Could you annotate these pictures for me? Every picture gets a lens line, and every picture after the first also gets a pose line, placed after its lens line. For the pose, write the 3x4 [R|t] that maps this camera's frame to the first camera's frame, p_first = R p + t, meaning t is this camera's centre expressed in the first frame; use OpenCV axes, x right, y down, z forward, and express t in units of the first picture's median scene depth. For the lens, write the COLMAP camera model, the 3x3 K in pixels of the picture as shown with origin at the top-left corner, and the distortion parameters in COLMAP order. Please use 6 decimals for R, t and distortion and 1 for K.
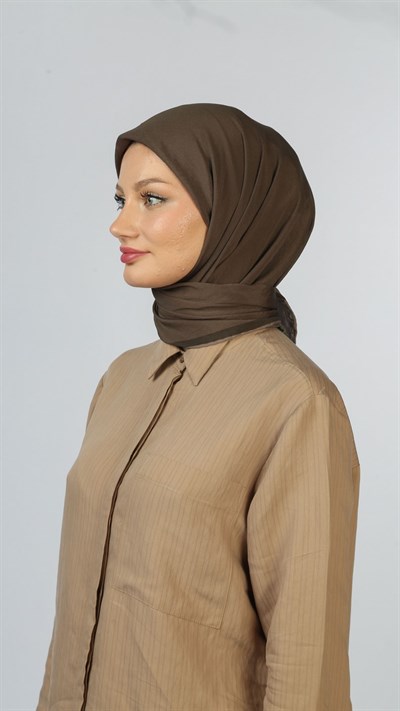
lens RADIAL K [[881.4, 0, 200.2], [0, 881.4, 355.6], [0, 0, 1]] dist [0.012095, 0.025171]
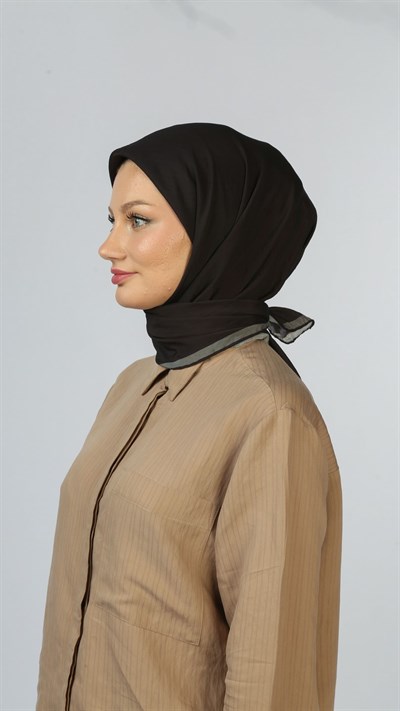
lens RADIAL K [[881.4, 0, 200.2], [0, 881.4, 355.6], [0, 0, 1]] dist [0.012095, 0.025171]
pose [[0.992782, -0.037680, -0.113864, 0.153538], [0.036087, 0.999220, -0.016024, -0.003355], [0.114379, 0.011800, 0.993367, -0.001679]]
